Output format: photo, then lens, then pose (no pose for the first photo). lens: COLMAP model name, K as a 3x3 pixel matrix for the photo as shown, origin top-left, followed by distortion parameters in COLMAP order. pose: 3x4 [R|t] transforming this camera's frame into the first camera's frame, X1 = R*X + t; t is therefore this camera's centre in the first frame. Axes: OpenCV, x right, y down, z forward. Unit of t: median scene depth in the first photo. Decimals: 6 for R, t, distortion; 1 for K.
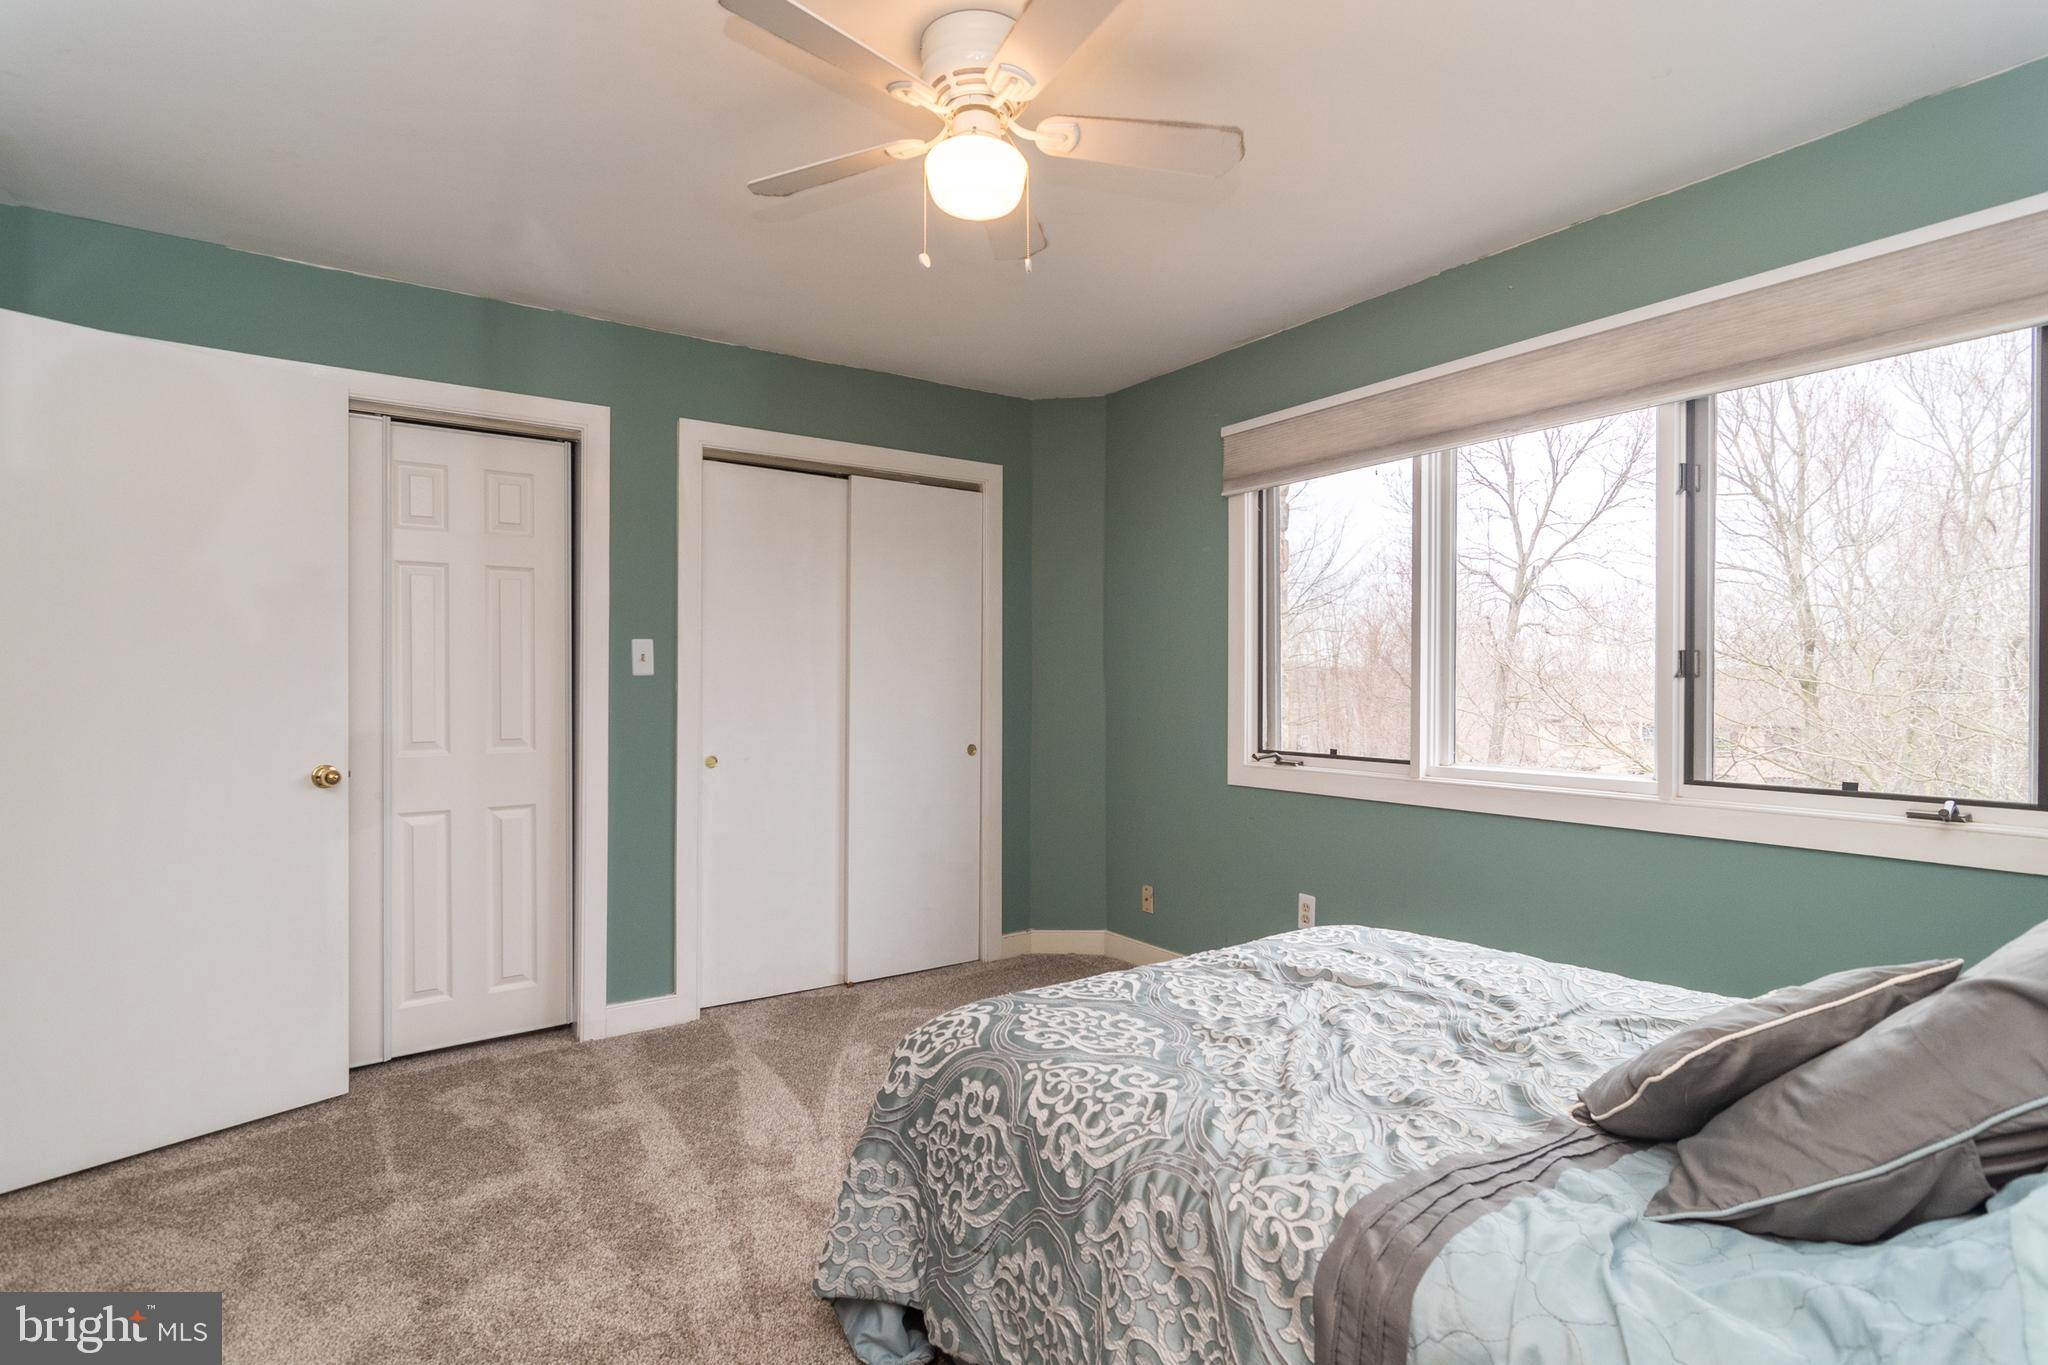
lens RADIAL K [[984.9, 0, 1024.4], [0, 984.9, 698.7], [0, 0, 1]] dist [-0.000292, -0.000283]
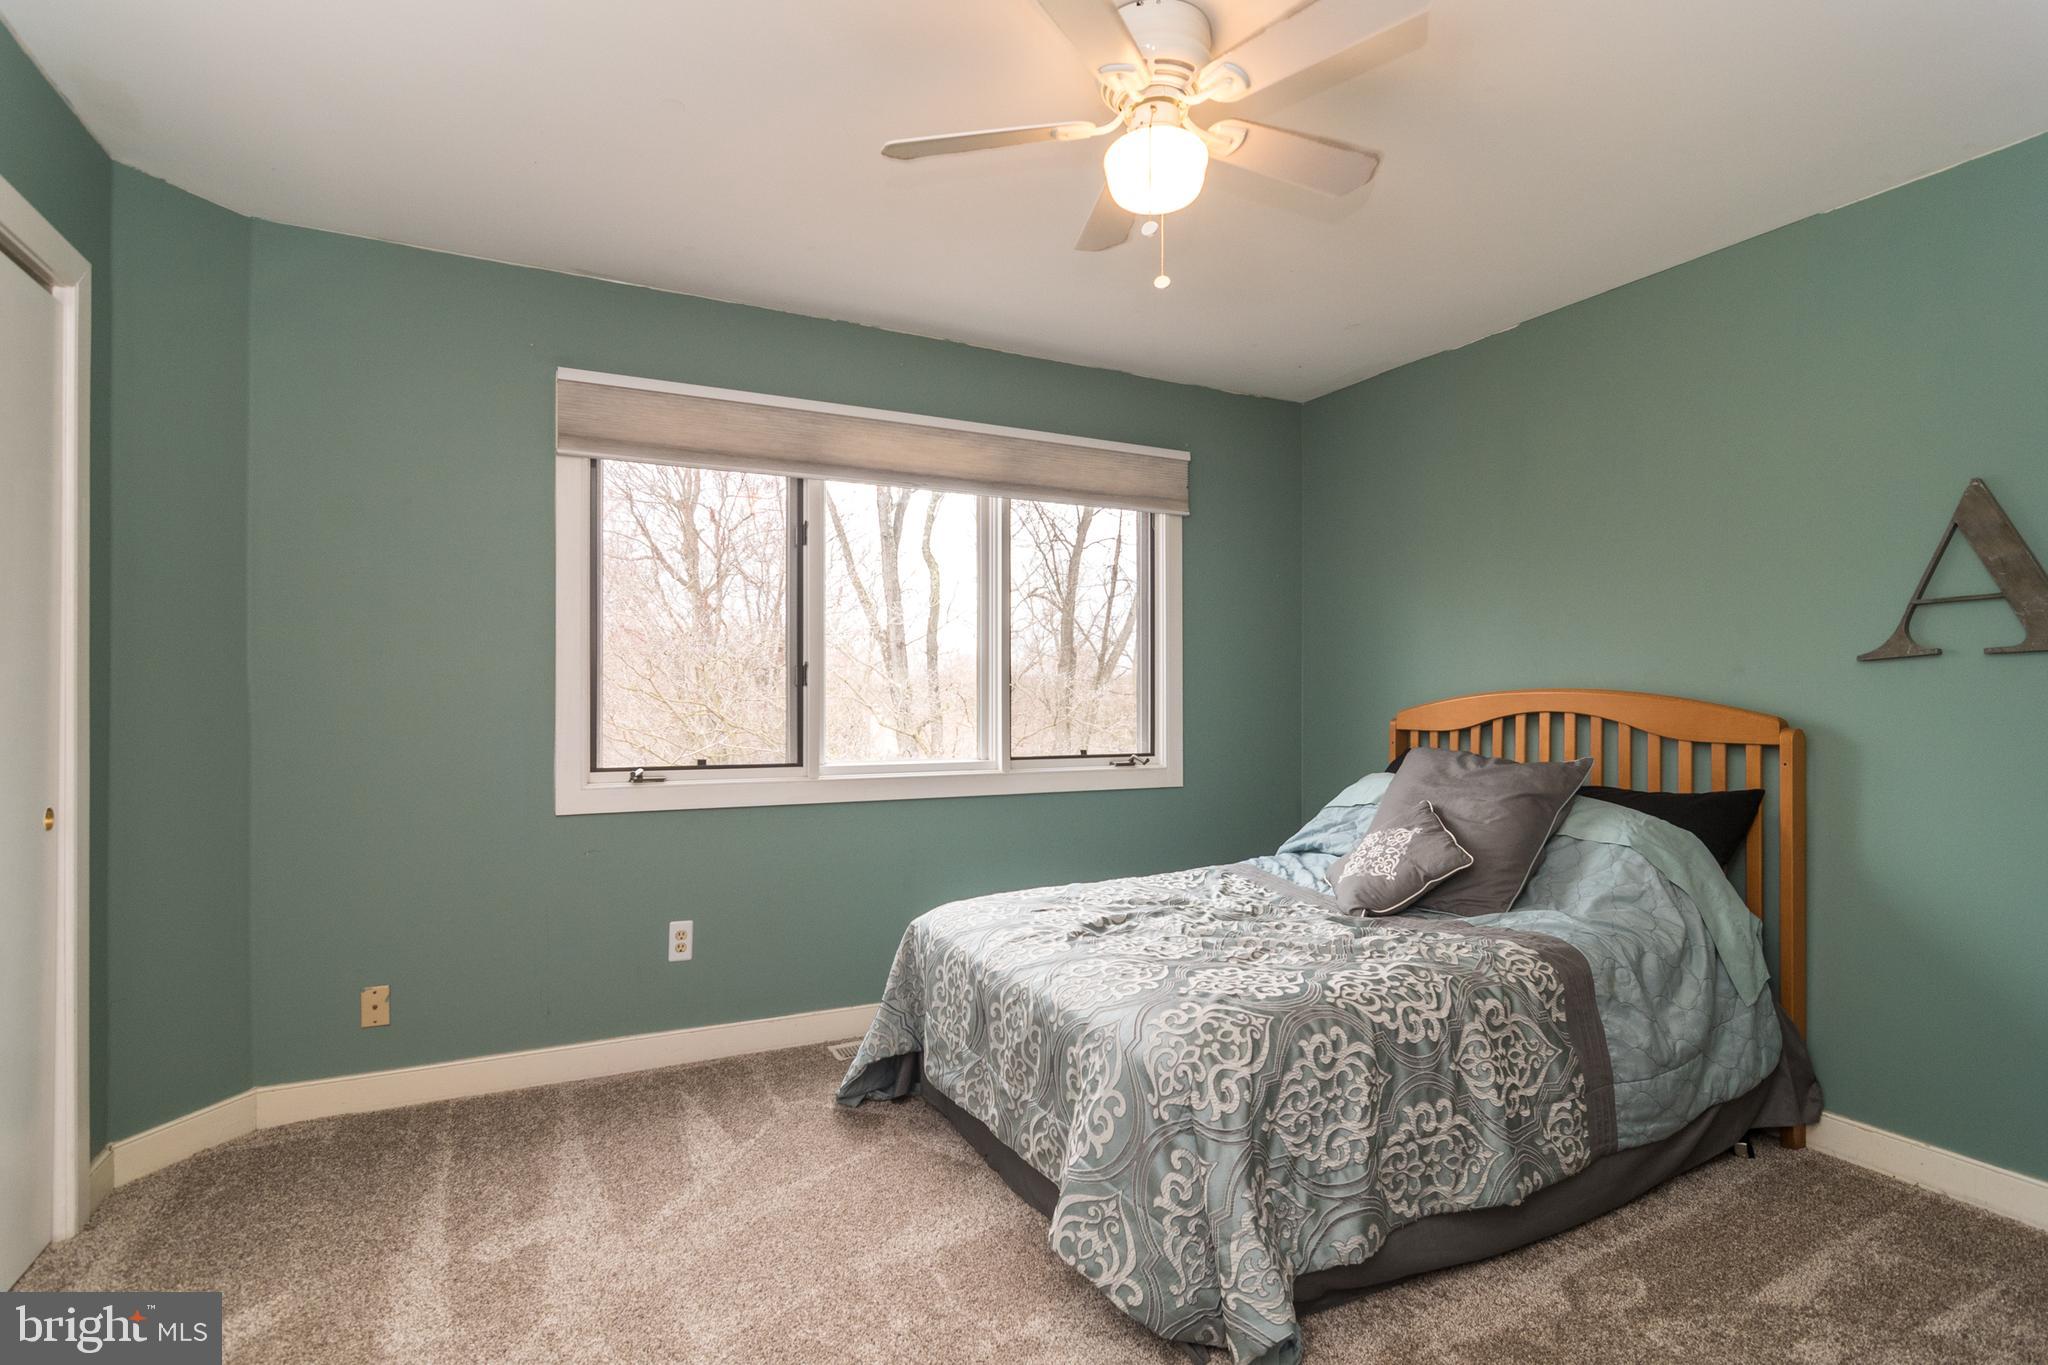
lens RADIAL K [[1005.0, 0, 1041.5], [0, 1005.0, 700.4], [0, 0, 1]] dist [-0.001280, -0.000241]
pose [[0.152343, -0.005032, 0.988315, -1.069126], [0.012399, 0.999918, 0.003180, -0.007458], [-0.988250, 0.011769, 0.152393, 0.967111]]
